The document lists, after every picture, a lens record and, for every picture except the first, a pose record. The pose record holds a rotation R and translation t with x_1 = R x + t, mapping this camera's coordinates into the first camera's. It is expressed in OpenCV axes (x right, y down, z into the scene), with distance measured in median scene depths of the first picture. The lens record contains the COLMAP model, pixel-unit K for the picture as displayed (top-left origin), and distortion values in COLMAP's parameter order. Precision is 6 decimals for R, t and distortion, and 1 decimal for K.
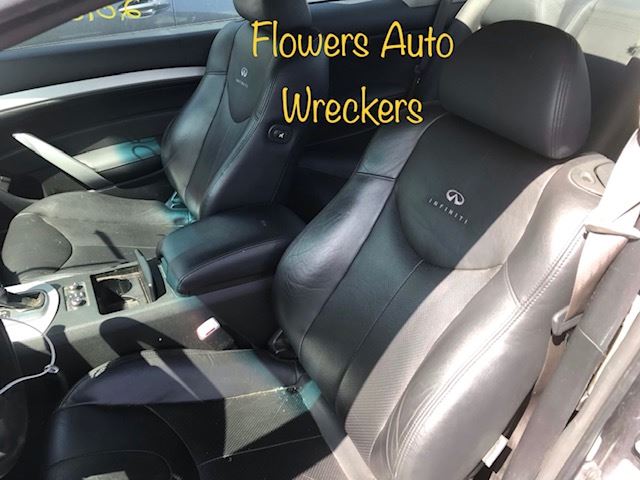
lens RADIAL K [[524.9, 0, 320.0], [0, 524.9, 240.0], [0, 0, 1]] dist [0.006541, 0.000505]
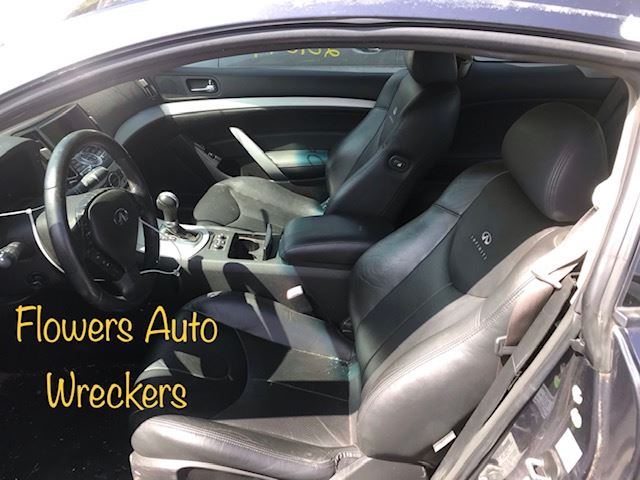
lens RADIAL K [[517.8, 0, 320.0], [0, 517.8, 240.0], [0, 0, 1]] dist [0.133586, -0.000698]
pose [[0.887242, 0.256515, -0.383407, 0.290302], [-0.278305, 0.960492, -0.001418, 0.023672], [0.367896, 0.107962, 0.923578, -0.188519]]
